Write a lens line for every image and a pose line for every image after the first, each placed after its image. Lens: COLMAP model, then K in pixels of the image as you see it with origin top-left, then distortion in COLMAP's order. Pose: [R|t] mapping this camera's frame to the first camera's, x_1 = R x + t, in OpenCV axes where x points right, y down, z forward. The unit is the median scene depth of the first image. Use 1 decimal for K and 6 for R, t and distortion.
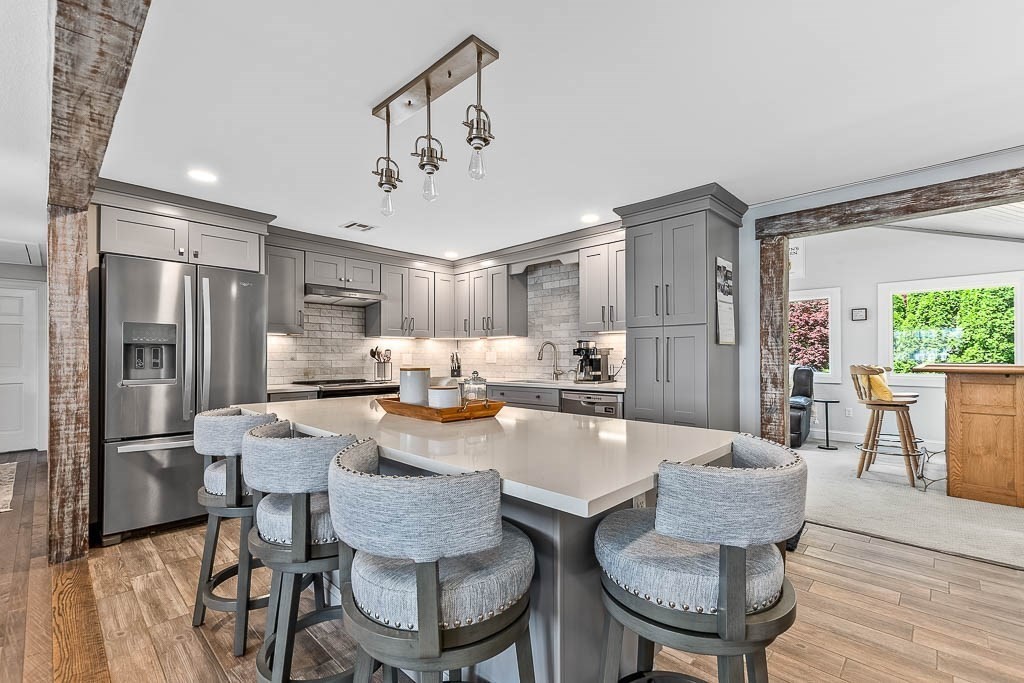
lens RADIAL K [[442.9, 0, 513.8], [0, 442.9, 345.4], [0, 0, 1]] dist [0.008923, -0.000328]
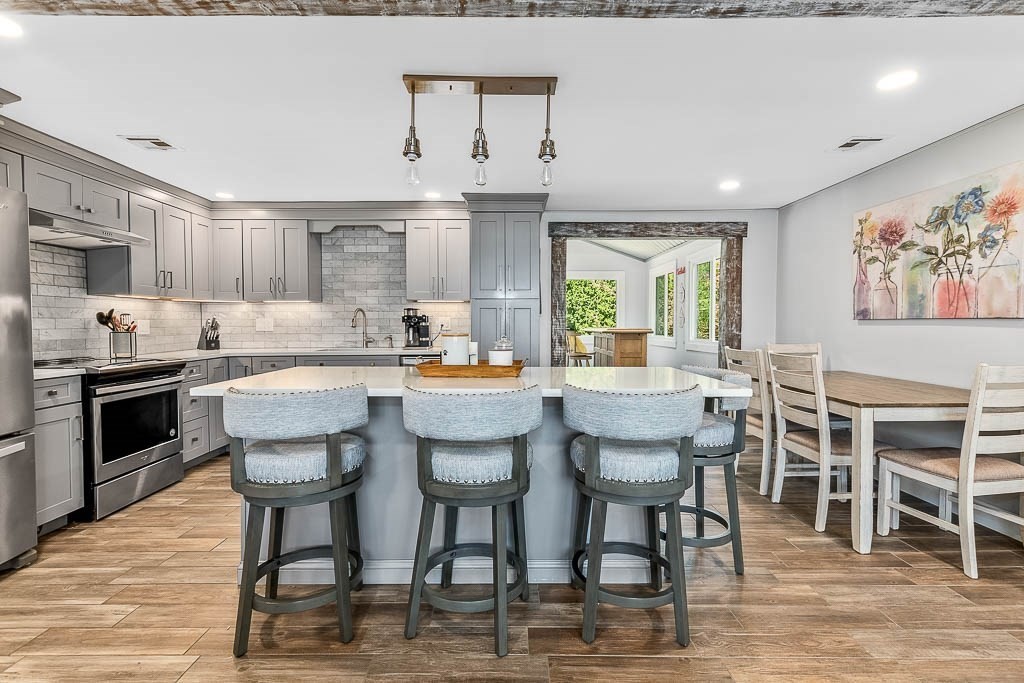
lens RADIAL K [[474.7, 0, 510.3], [0, 474.7, 335.7], [0, 0, 1]] dist [0.000698, 0.000408]
pose [[0.714646, -0.017542, 0.699266, -0.452708], [-0.017224, 0.998941, 0.042663, 0.001562], [-0.699274, -0.042533, 0.713587, 0.032327]]
